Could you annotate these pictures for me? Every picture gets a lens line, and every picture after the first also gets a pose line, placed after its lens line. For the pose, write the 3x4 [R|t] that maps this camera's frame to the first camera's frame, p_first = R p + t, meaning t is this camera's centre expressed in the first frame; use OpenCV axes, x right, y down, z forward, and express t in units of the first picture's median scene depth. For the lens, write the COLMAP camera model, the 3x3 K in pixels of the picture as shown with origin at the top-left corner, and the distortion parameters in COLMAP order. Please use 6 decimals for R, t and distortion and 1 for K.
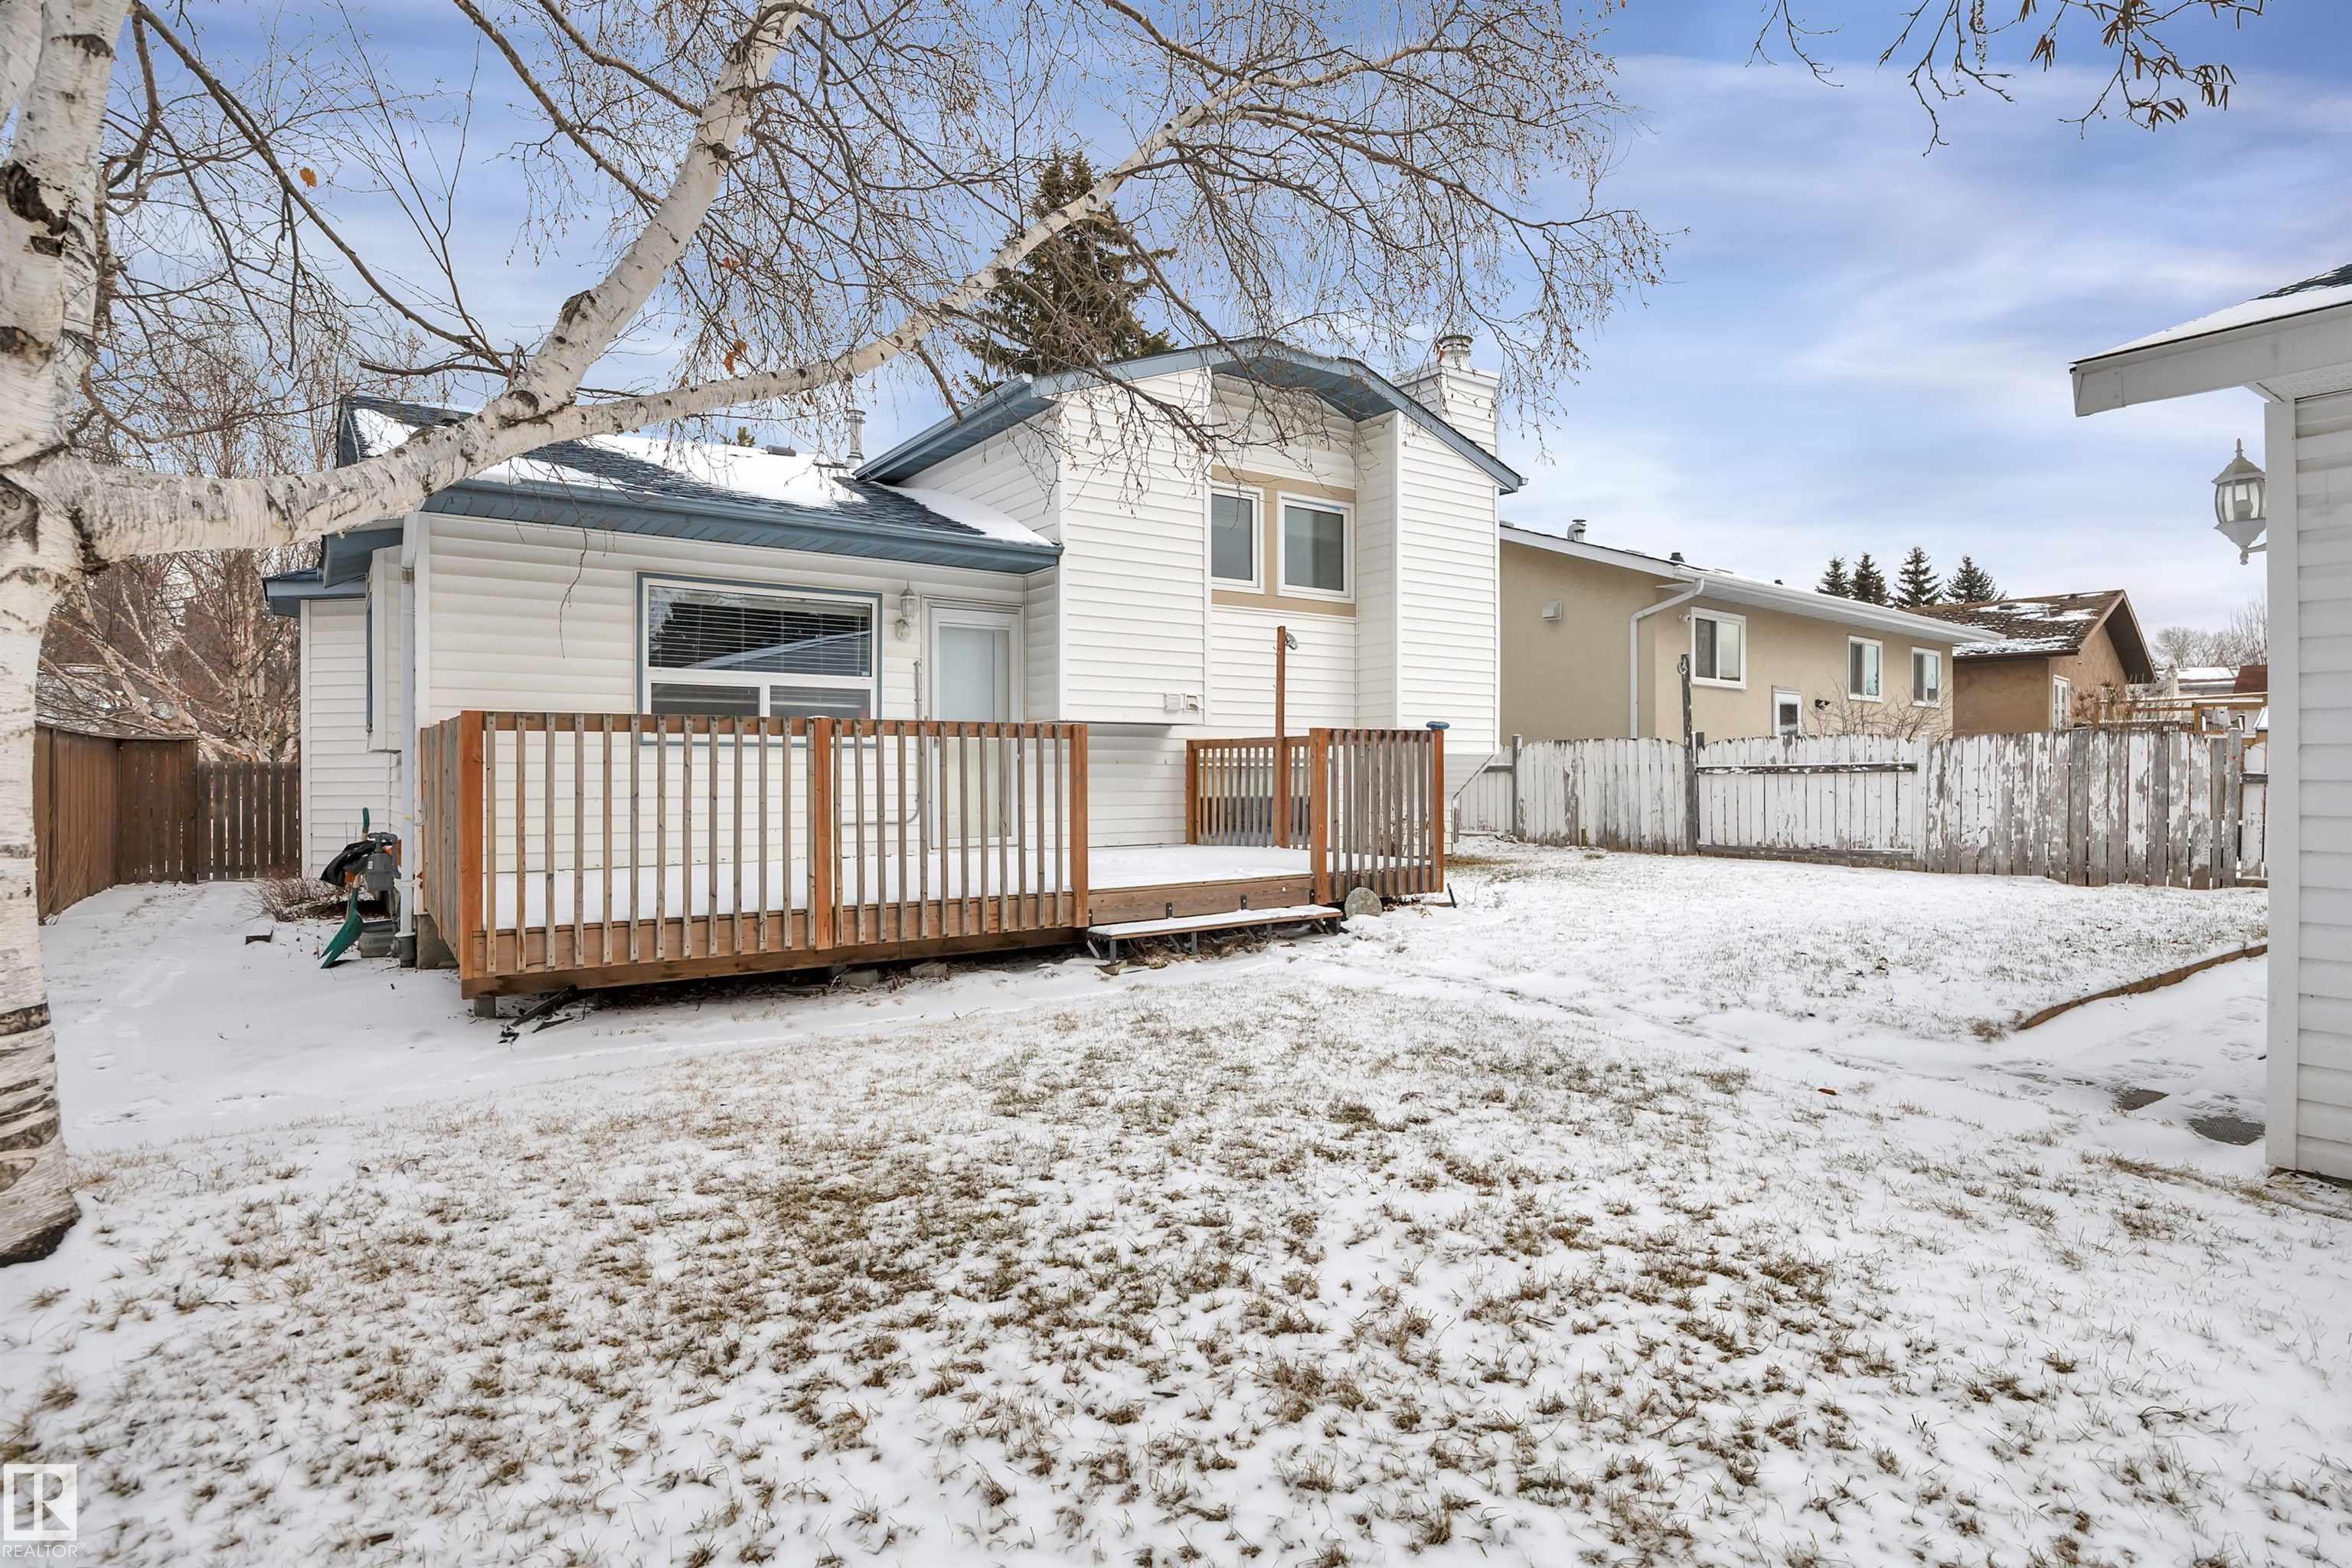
lens RADIAL K [[1229.7, 0, 1162.3], [0, 1229.7, 778.3], [0, 0, 1]] dist [-0.003878, -0.000695]
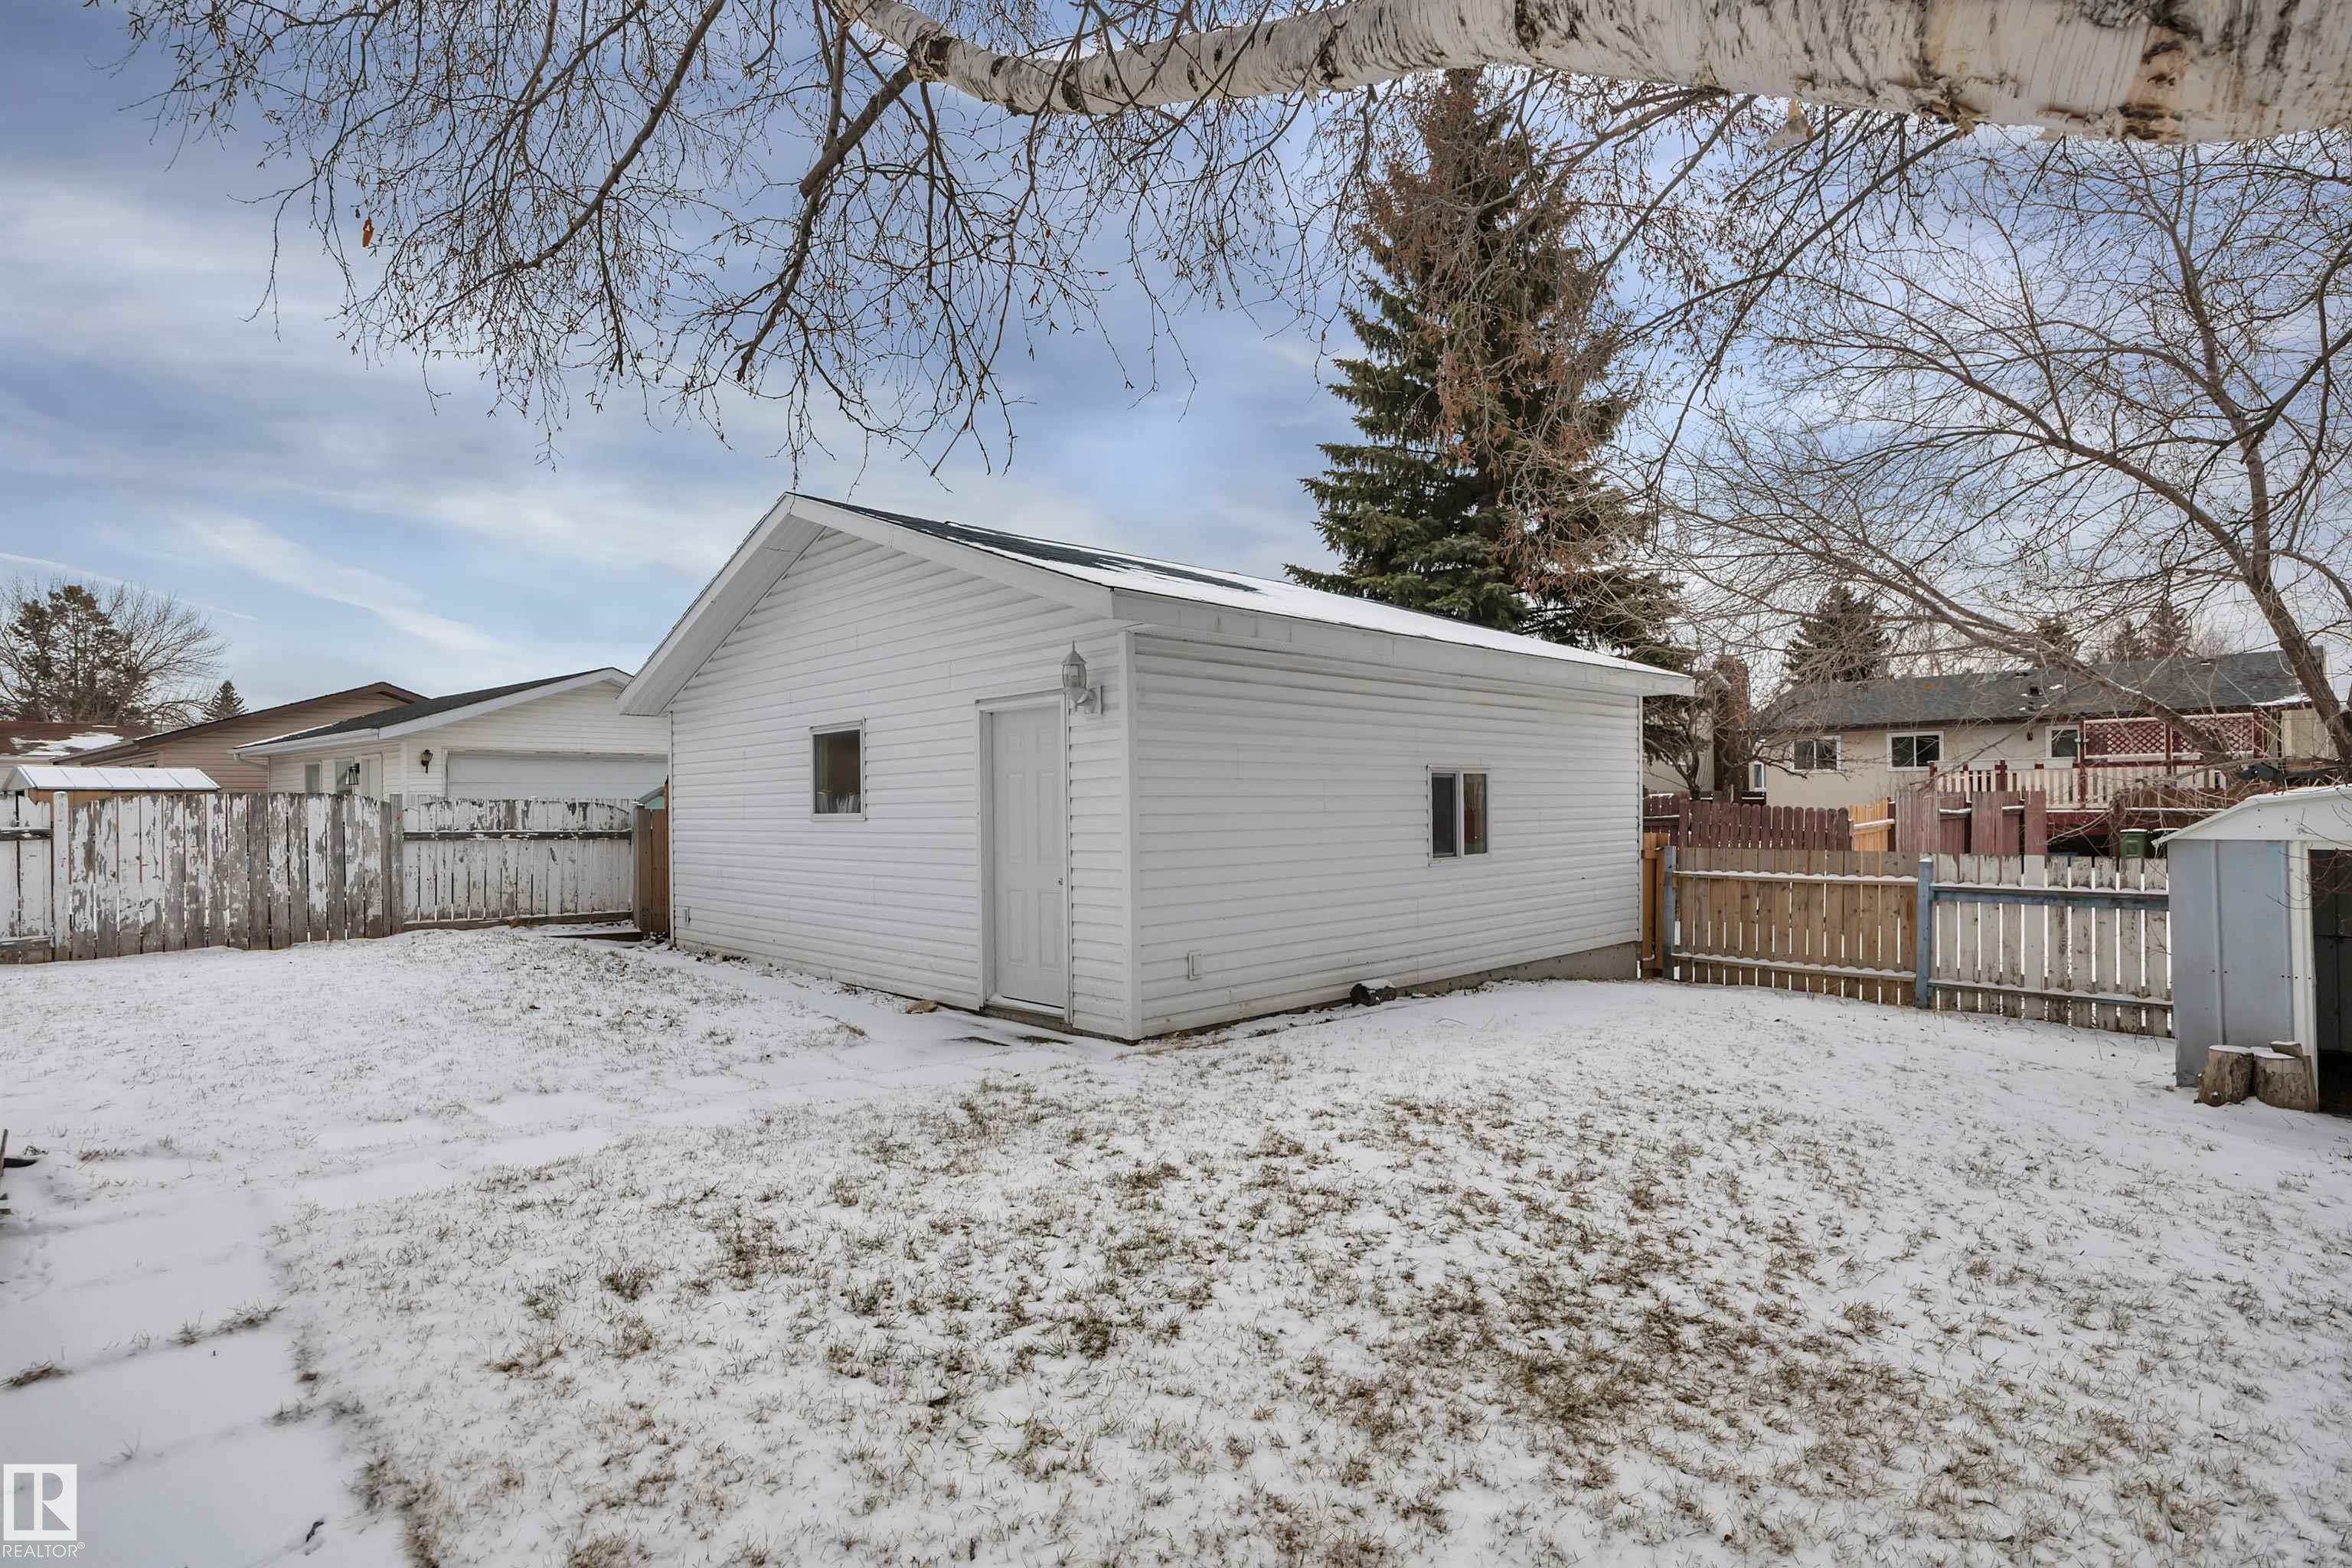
lens RADIAL K [[1197.8, 0, 1176.0], [0, 1197.8, 784.0], [0, 0, 1]] dist [0.002687, 0.000906]
pose [[-0.158371, 0.017839, 0.987219, -0.612413], [0.020815, 0.999675, -0.014725, -0.031003], [-0.987160, 0.018217, -0.158691, 0.809740]]
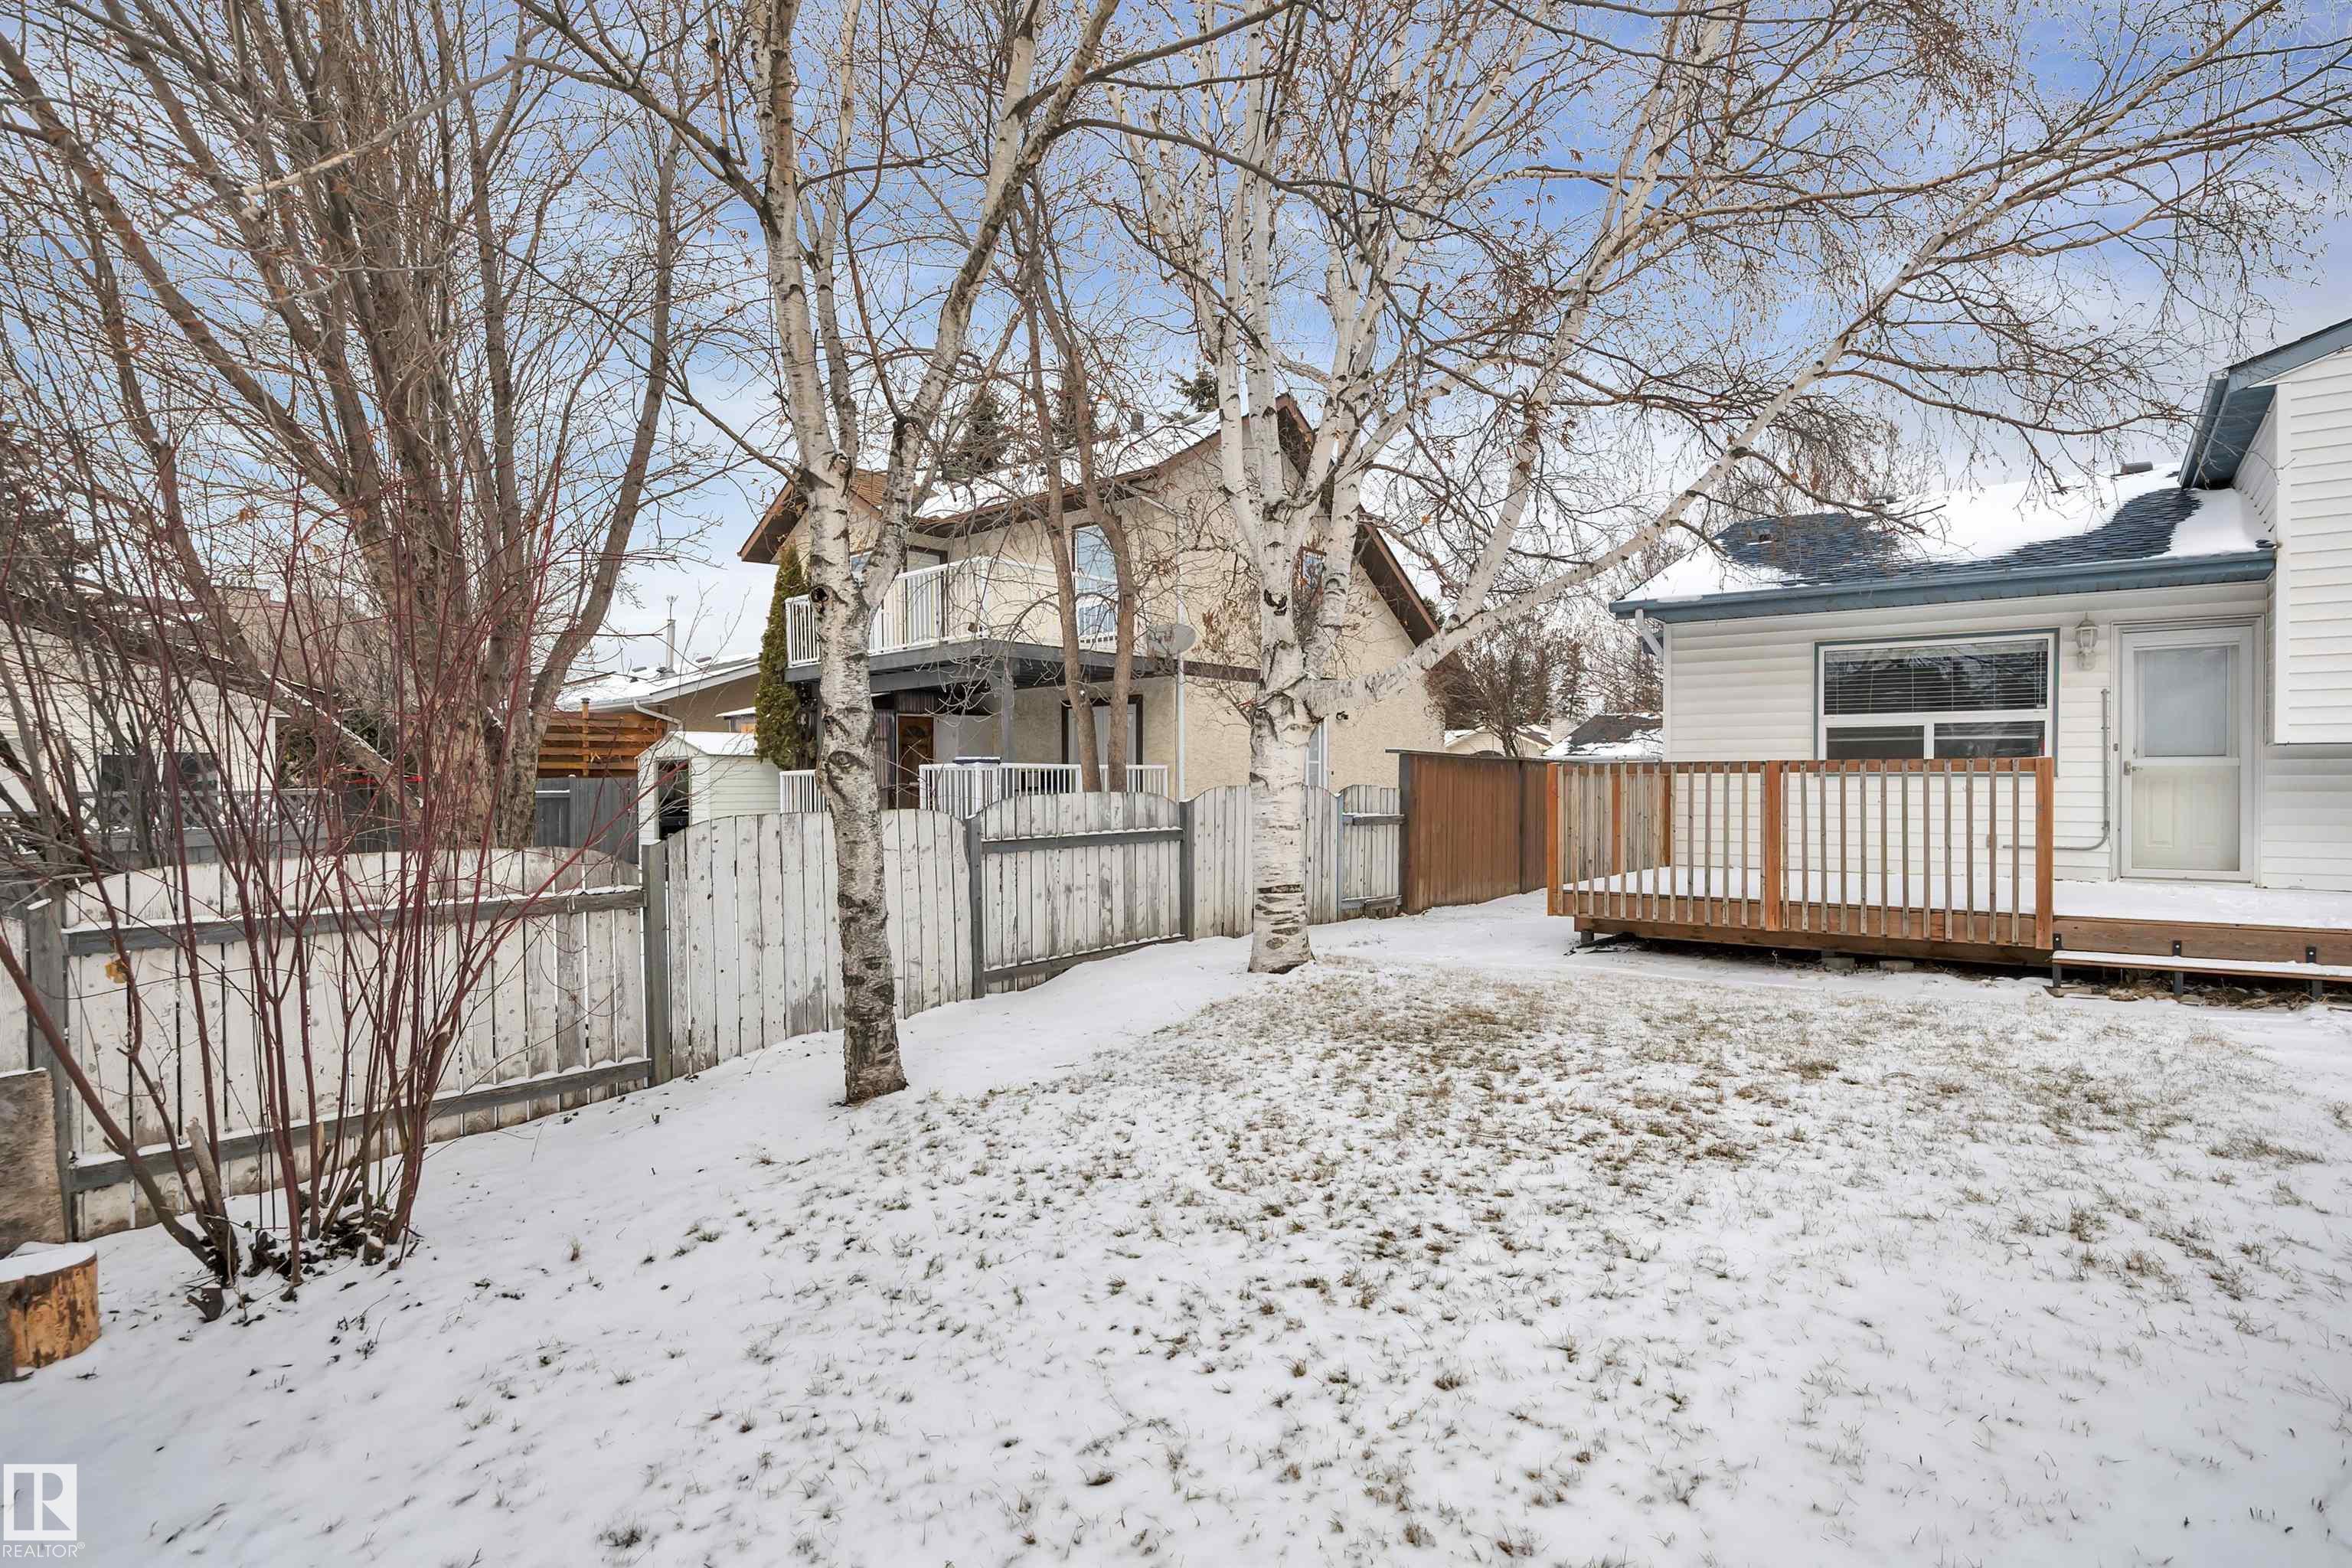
lens RADIAL K [[1197.8, 0, 1176.0], [0, 1197.8, 784.0], [0, 0, 1]] dist [0.002687, 0.000906]
pose [[0.303581, -0.000867, -0.952805, 0.842968], [-0.007375, 0.999967, -0.003260, -0.015062], [0.952777, 0.008016, 0.303565, -0.032899]]
